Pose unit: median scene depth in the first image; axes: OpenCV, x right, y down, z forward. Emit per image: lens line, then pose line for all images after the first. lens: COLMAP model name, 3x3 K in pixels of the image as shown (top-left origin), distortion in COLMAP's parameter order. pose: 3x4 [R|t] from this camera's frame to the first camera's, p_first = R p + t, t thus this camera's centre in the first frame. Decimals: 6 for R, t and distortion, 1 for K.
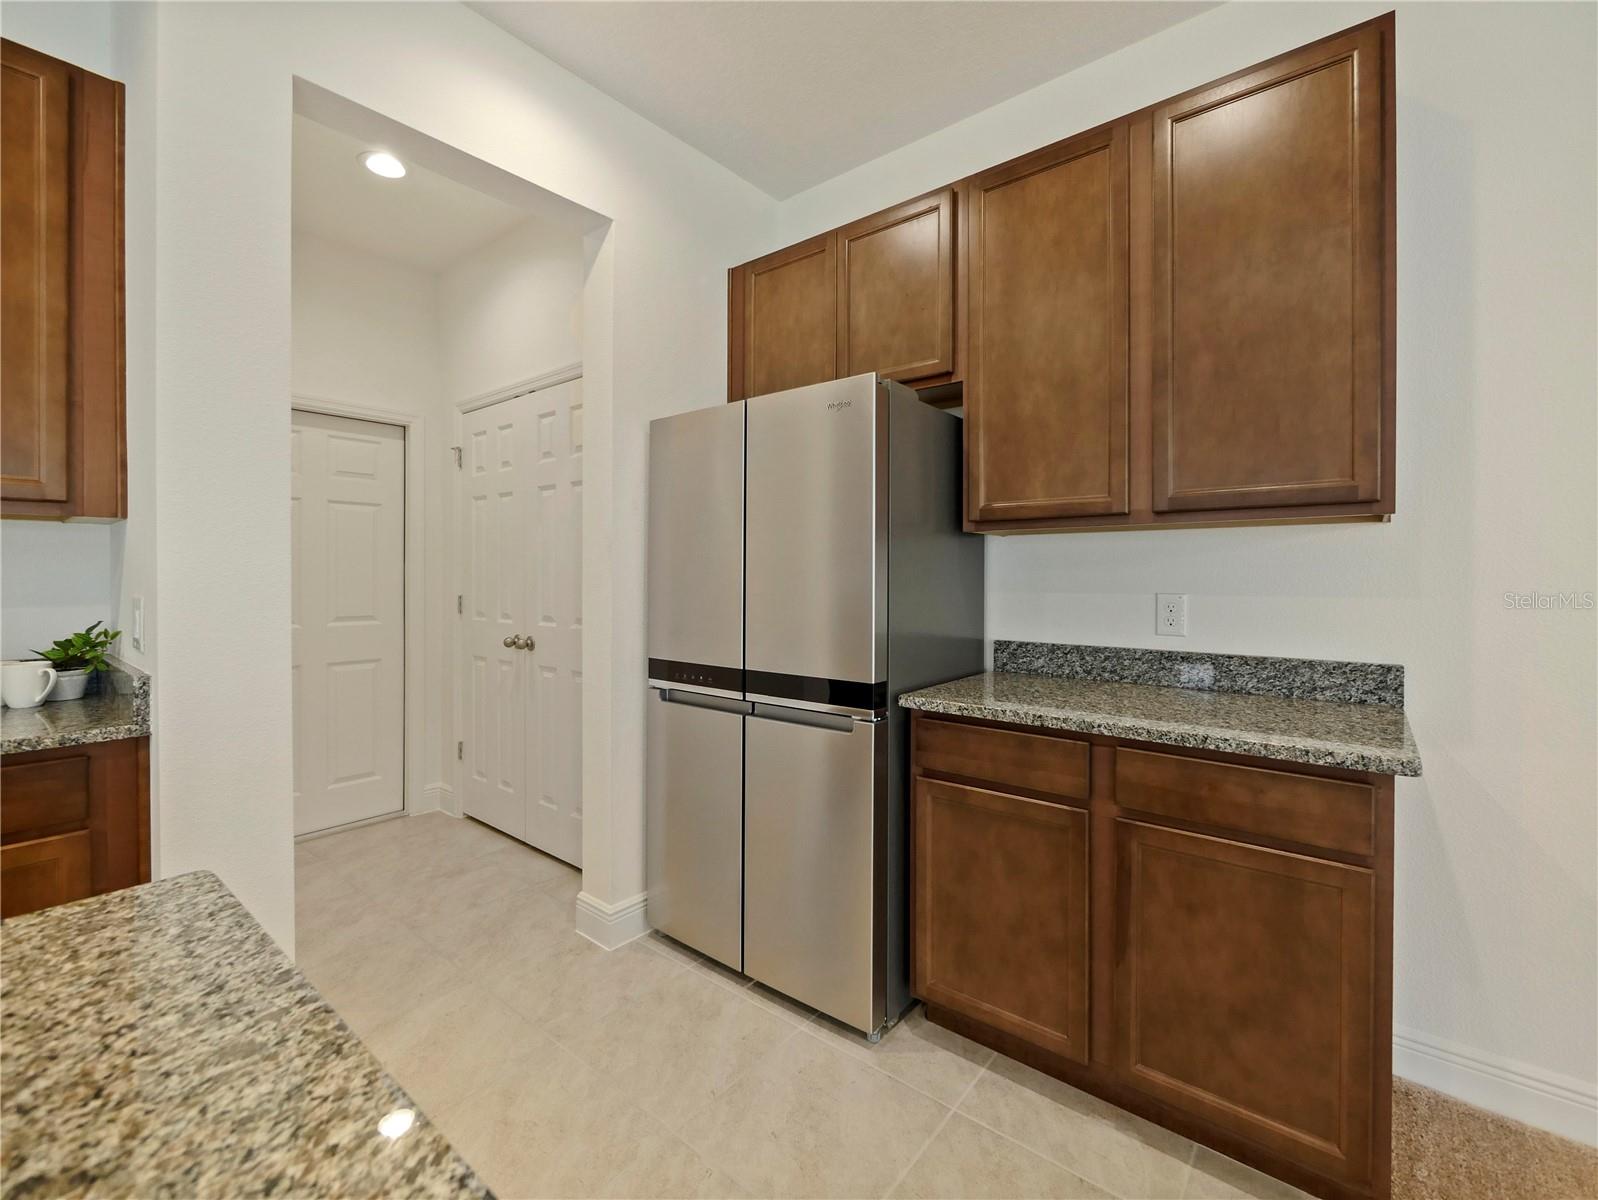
lens RADIAL K [[694.5, 0, 797.5], [0, 694.5, 579.3], [0, 0, 1]] dist [-0.001646, -0.000119]
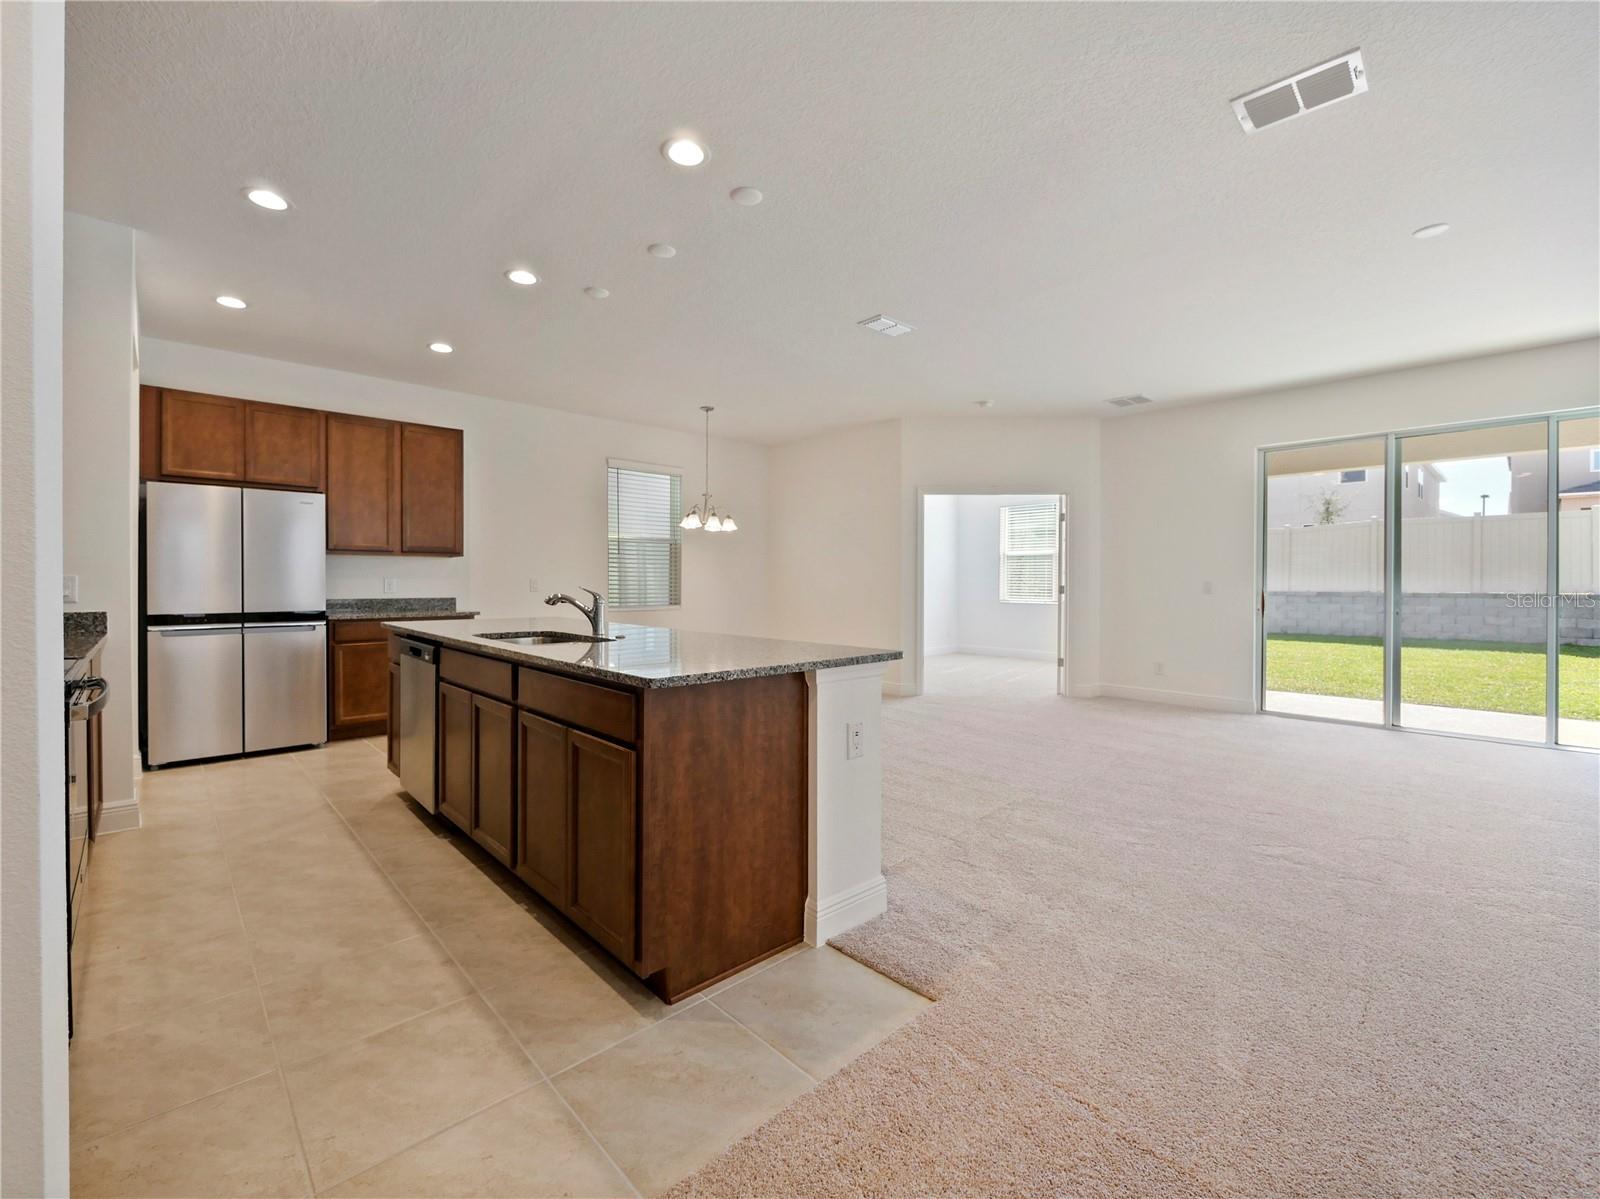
lens RADIAL K [[684.0, 0, 798.1], [0, 684.0, 590.3], [0, 0, 1]] dist [-0.002110, 0.000218]
pose [[0.140694, -0.015388, 0.989933, -2.142319], [0.004101, 0.999880, 0.014960, 0.038533], [-0.990045, 0.001955, 0.140741, -1.123954]]
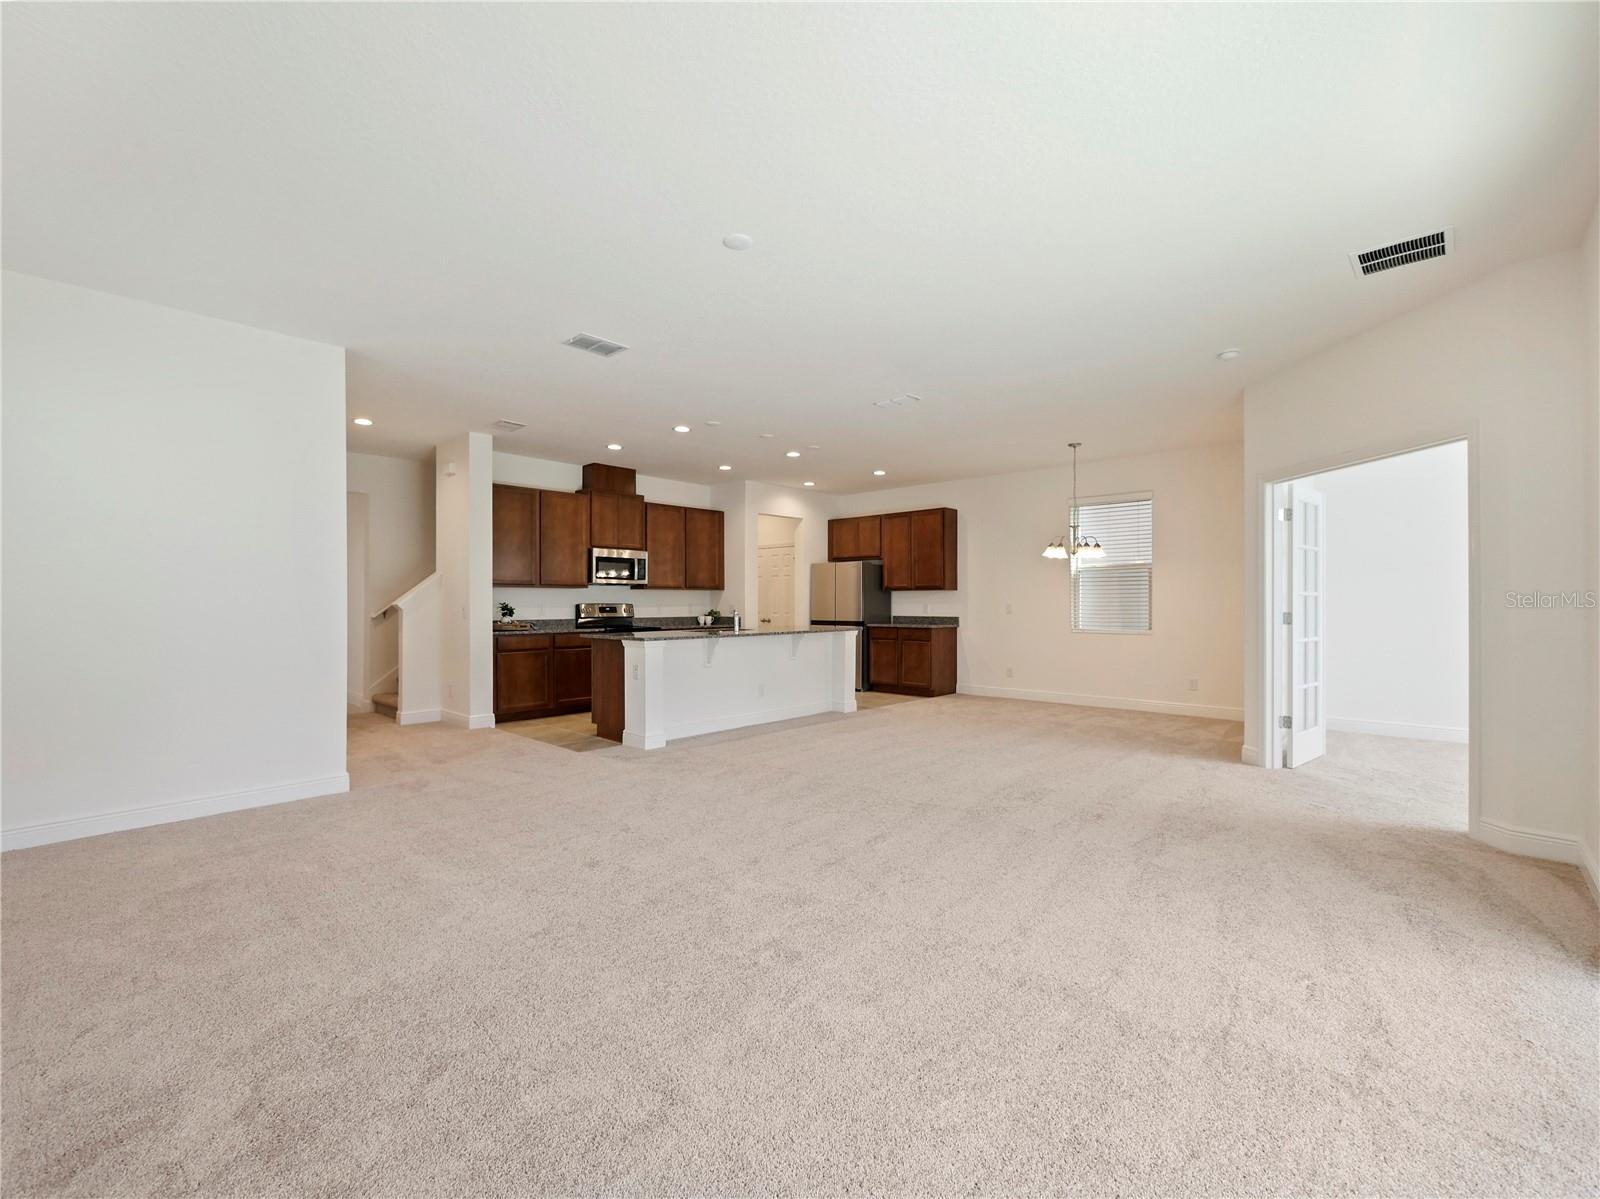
lens RADIAL K [[693.9, 0, 794.1], [0, 693.9, 589.5], [0, 0, 1]] dist [-0.003527, -0.000040]
pose [[0.997560, -0.003665, -0.069720, -0.027727], [0.001809, 0.999643, -0.026652, 0.049877], [0.069793, 0.026461, 0.997211, -4.023044]]
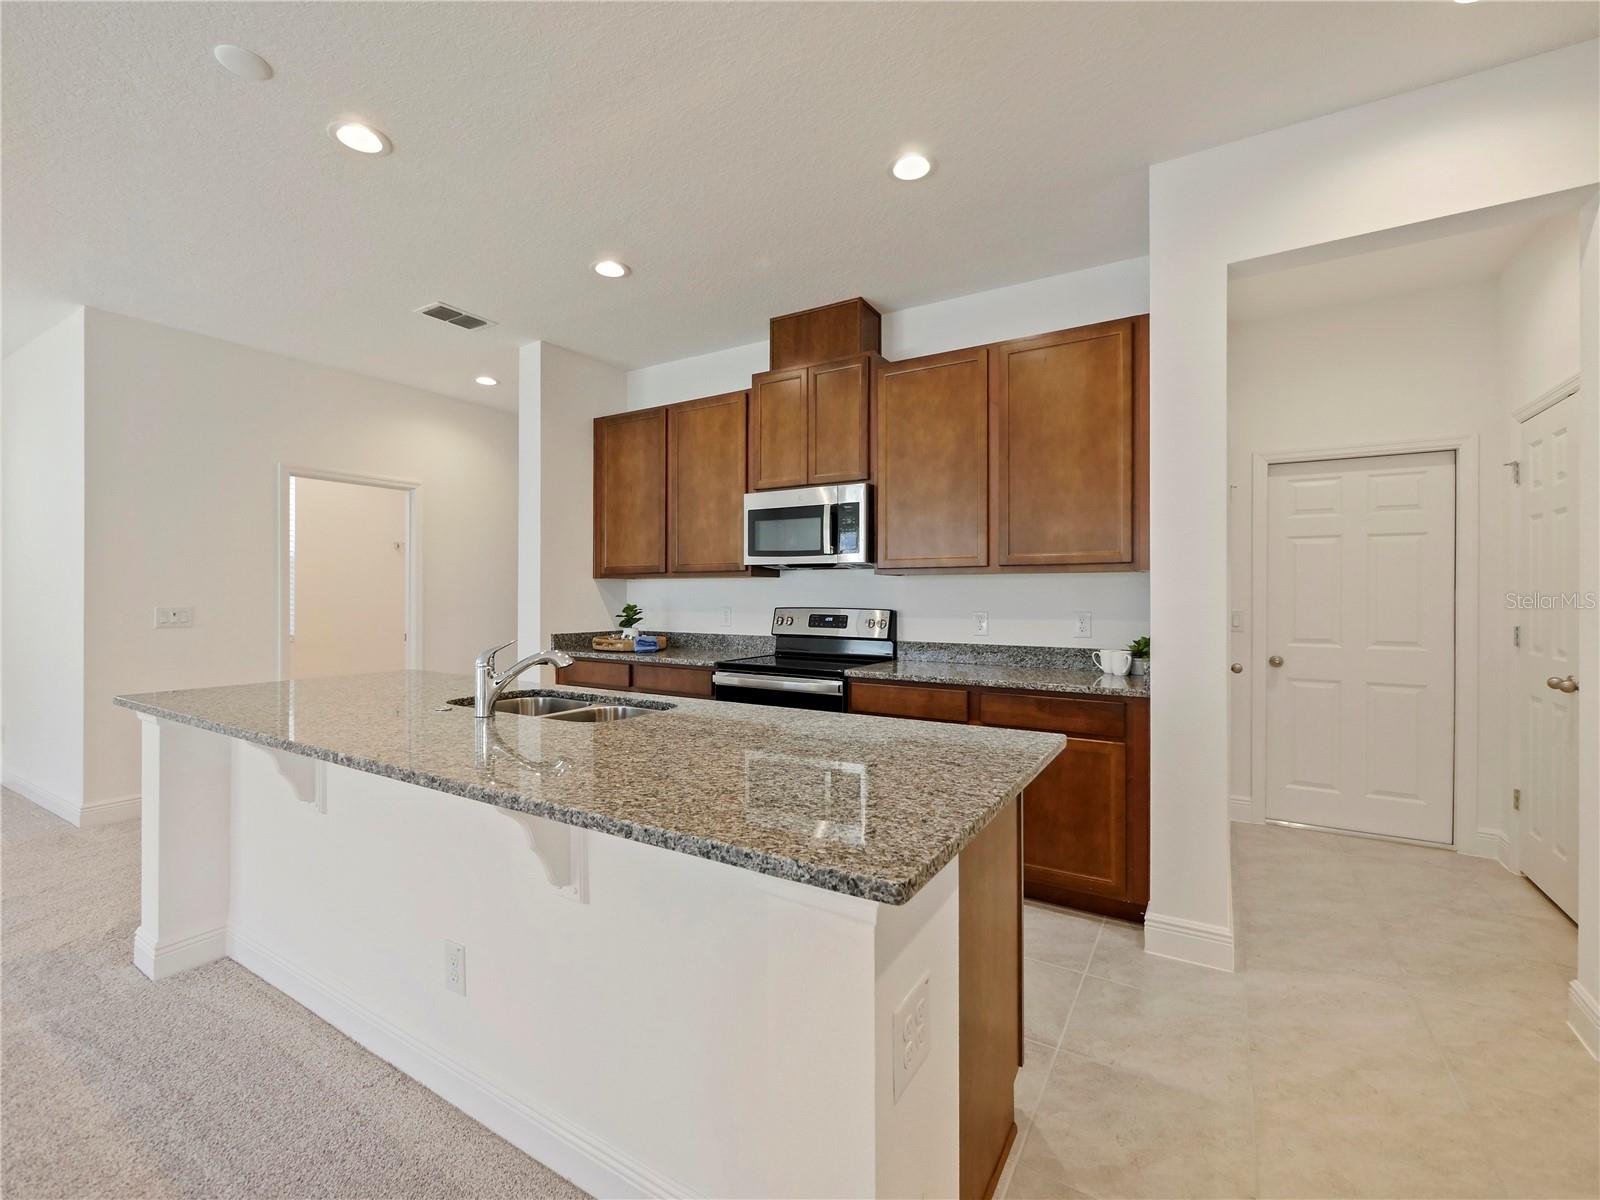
lens RADIAL K [[693.9, 0, 794.1], [0, 693.9, 590.0], [0, 0, 1]] dist [-0.003527, -0.000040]
pose [[0.131972, -0.005978, -0.991235, 0.511712], [-0.008716, 0.999936, -0.007191, -0.017210], [0.991215, 0.009589, 0.131912, -0.083189]]
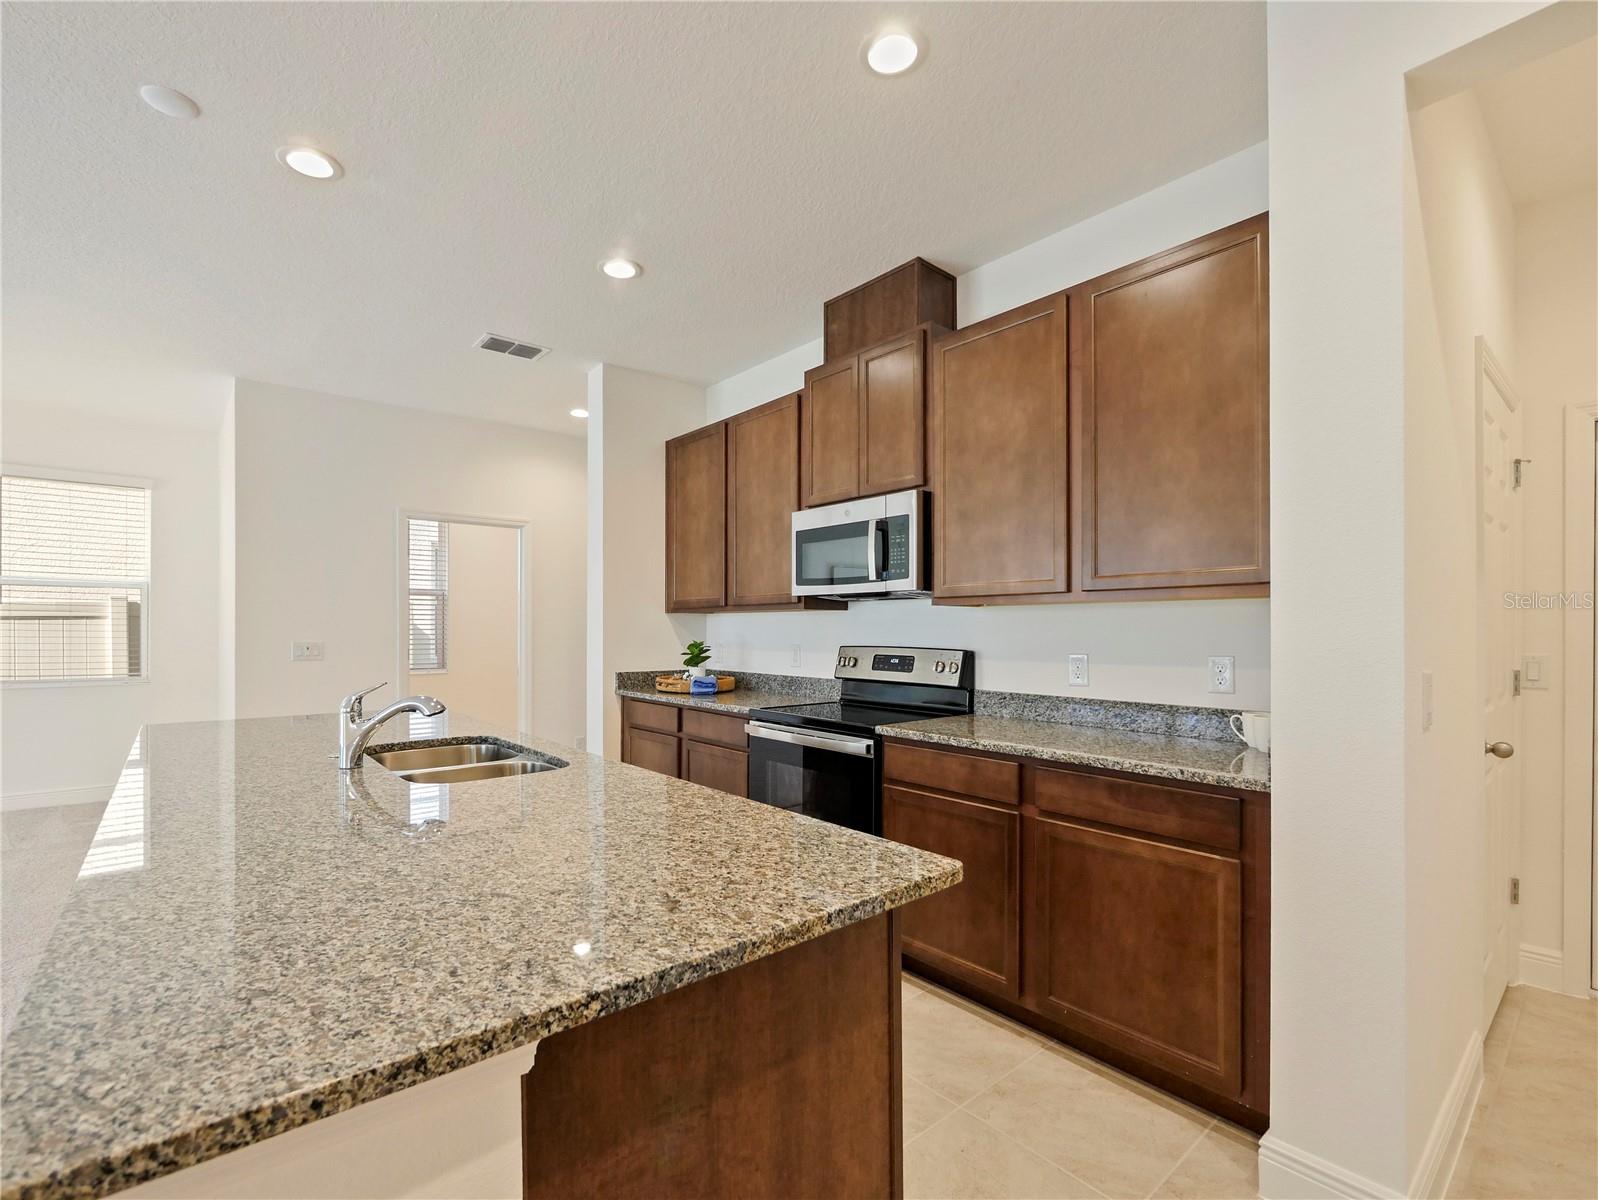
lens RADIAL K [[725.2, 0, 772.0], [0, 725.2, 625.6], [0, 0, 1]] dist [-0.003197, -0.000295]
pose [[-0.194857, -0.004281, -0.980822, 0.264026], [-0.007860, 0.999965, -0.002803, -0.024210], [0.980800, 0.007163, -0.194883, 0.342916]]
